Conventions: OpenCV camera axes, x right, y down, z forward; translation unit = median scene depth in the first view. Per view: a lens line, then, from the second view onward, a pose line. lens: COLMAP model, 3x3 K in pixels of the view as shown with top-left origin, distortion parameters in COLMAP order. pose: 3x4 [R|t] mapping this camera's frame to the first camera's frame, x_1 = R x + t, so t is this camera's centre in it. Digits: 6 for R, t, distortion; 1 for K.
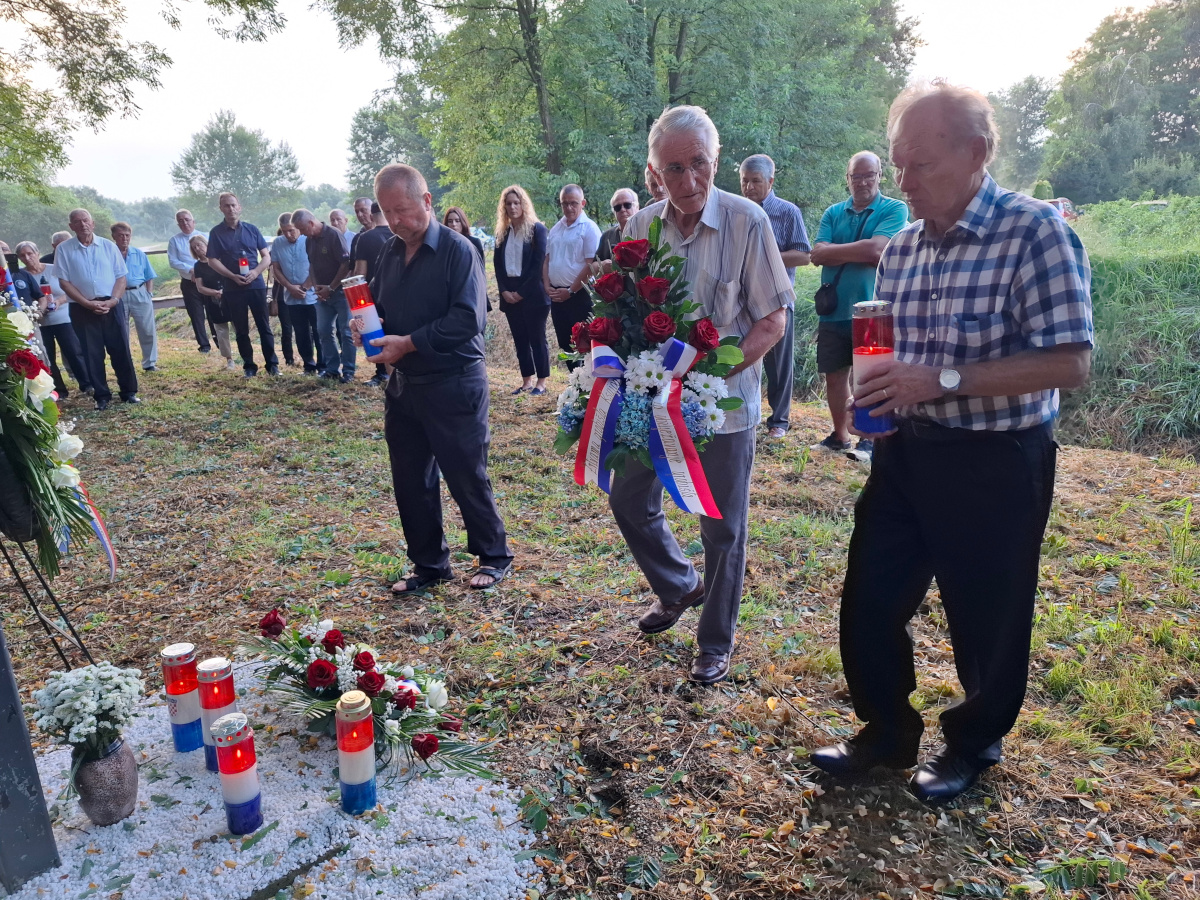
lens RADIAL K [[837.1, 0, 587.0], [0, 837.1, 437.6], [0, 0, 1]] dist [0.097037, -0.136403]
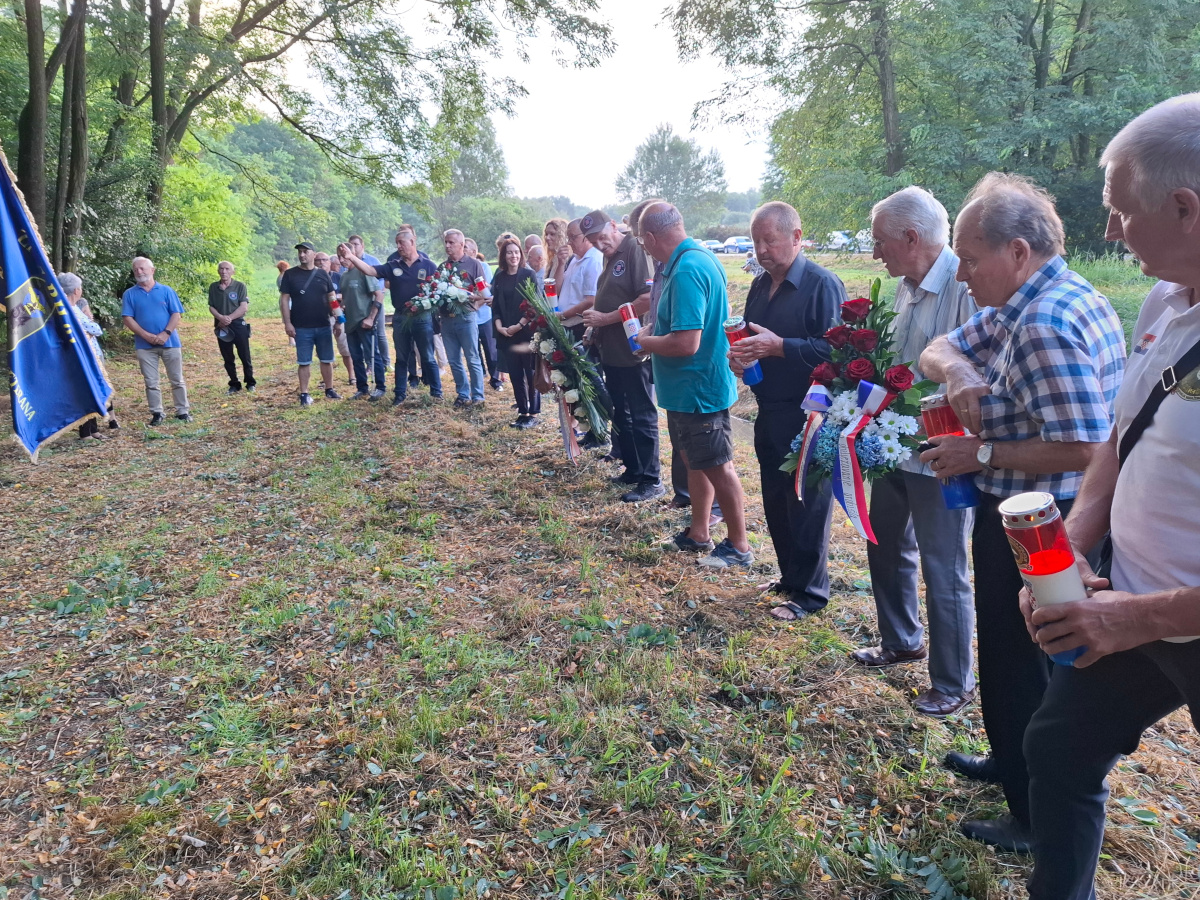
lens RADIAL K [[836.1, 0, 586.6], [0, 836.1, 443.9], [0, 0, 1]] dist [0.103876, -0.135864]
pose [[0.880746, 0.108419, -0.461012, 0.875885], [-0.104578, 0.993937, 0.033958, -0.149040], [0.461899, 0.018304, 0.886744, 0.290882]]
